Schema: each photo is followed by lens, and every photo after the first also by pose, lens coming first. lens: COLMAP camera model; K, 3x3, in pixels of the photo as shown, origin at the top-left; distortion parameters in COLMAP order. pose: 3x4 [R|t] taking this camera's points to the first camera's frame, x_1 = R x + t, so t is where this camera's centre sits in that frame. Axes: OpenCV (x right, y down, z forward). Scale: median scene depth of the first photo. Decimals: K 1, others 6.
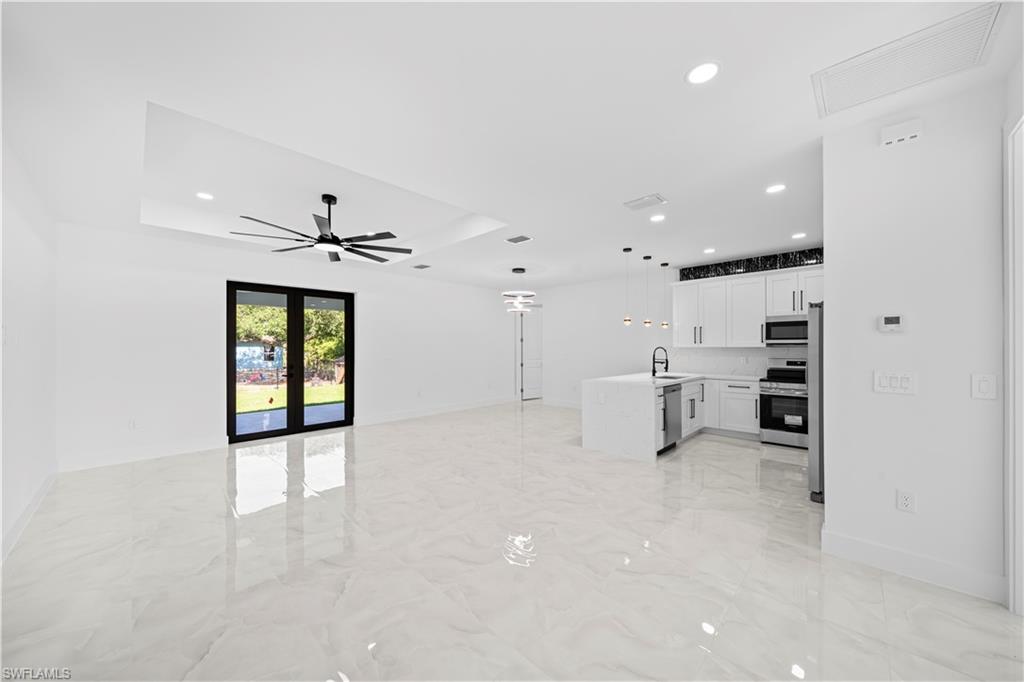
lens RADIAL K [[375.5, 0, 514.7], [0, 375.5, 345.0], [0, 0, 1]] dist [0.001021, 0.000072]
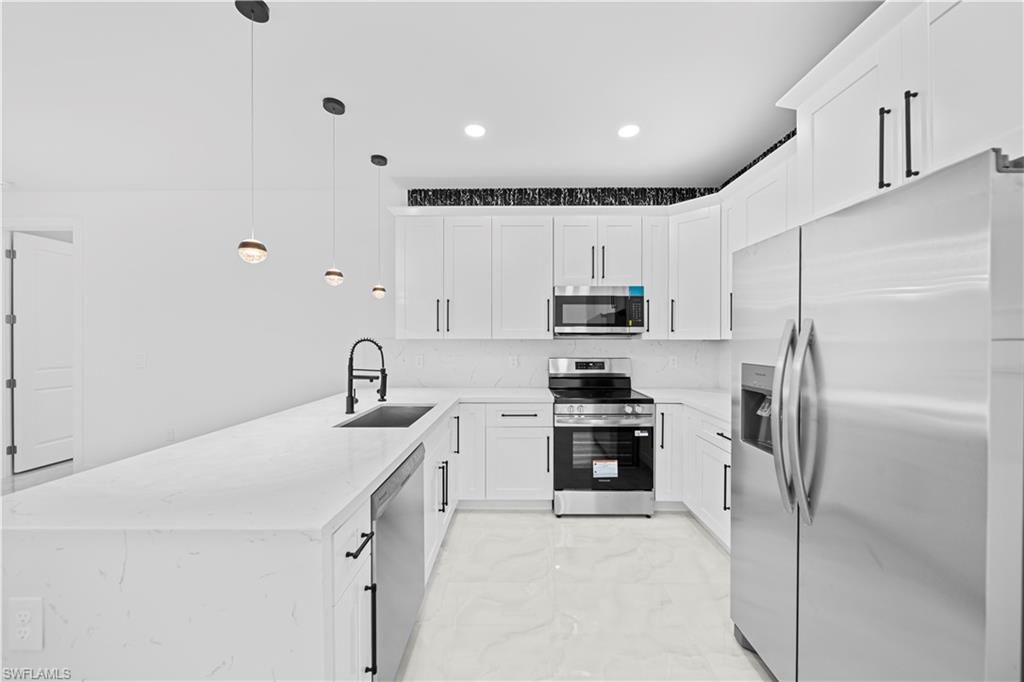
lens RADIAL K [[361.3, 0, 517.7], [0, 361.3, 341.9], [0, 0, 1]] dist [-0.002183, -0.000144]
pose [[0.735262, -0.001500, 0.677782, 0.250898], [-0.007381, 0.999921, 0.010220, 0.003959], [-0.677743, -0.012517, 0.735192, 0.623891]]
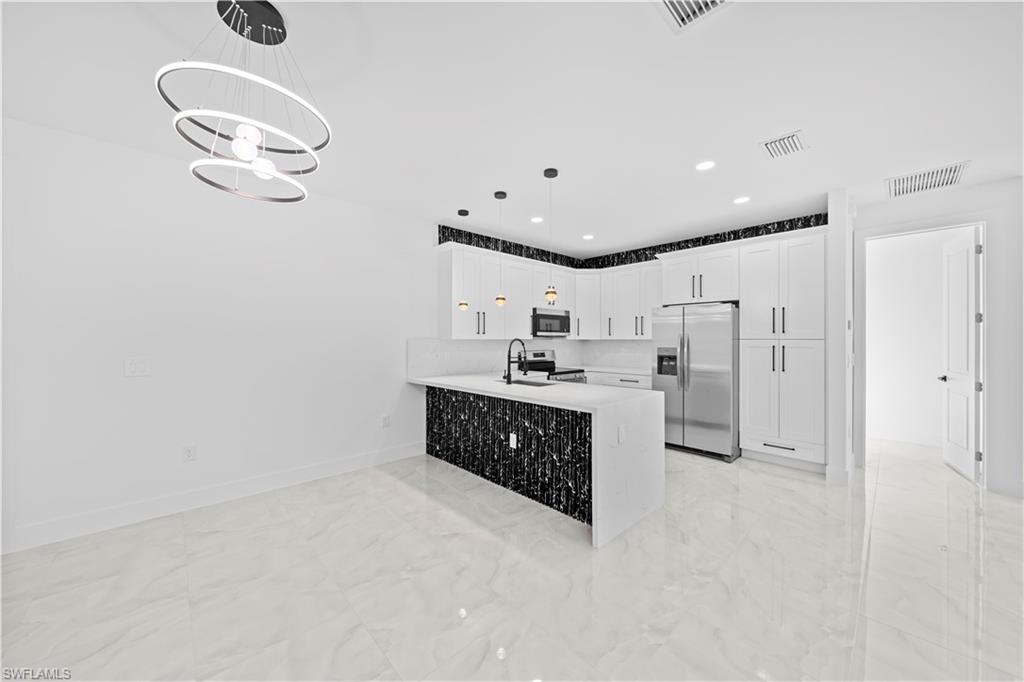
lens RADIAL K [[361.3, 0, 517.7], [0, 361.3, 341.9], [0, 0, 1]] dist [-0.002183, -0.000144]
pose [[0.055056, -0.003072, 0.998479, -0.251156], [-0.007034, 0.999969, 0.003464, 0.008649], [-0.998458, -0.007214, 0.055033, 0.978933]]
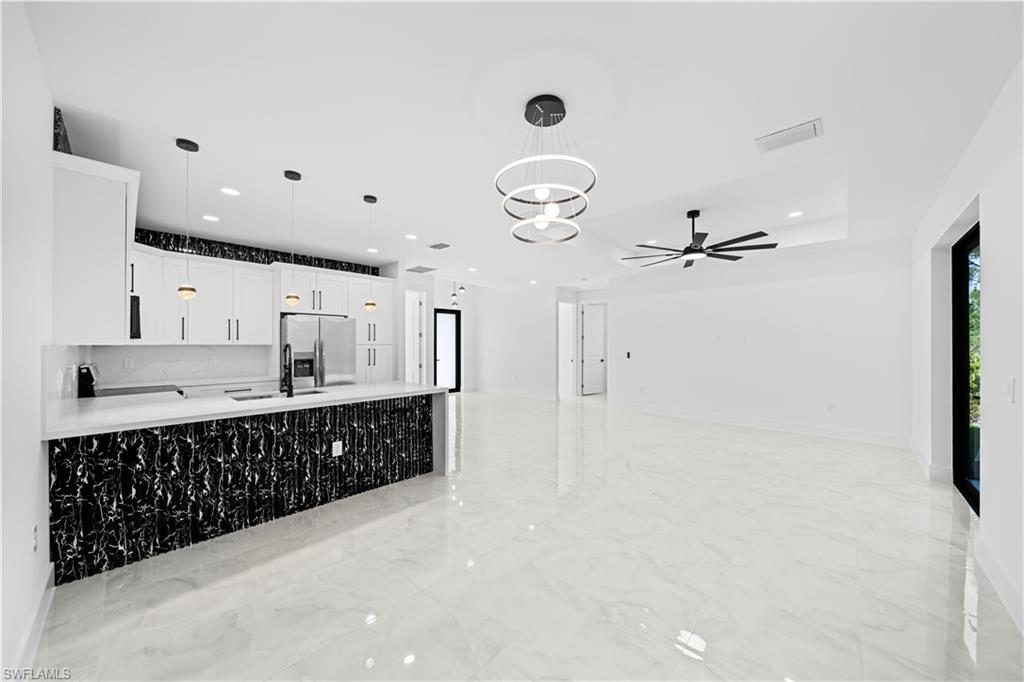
lens RADIAL K [[361.3, 0, 517.7], [0, 361.3, 341.9], [0, 0, 1]] dist [-0.002183, -0.000144]
pose [[-0.999947, 0.003041, -0.009817, 0.043211], [0.003169, 0.999910, -0.013035, 0.010209], [0.009777, -0.013066, -0.999867, 1.576761]]
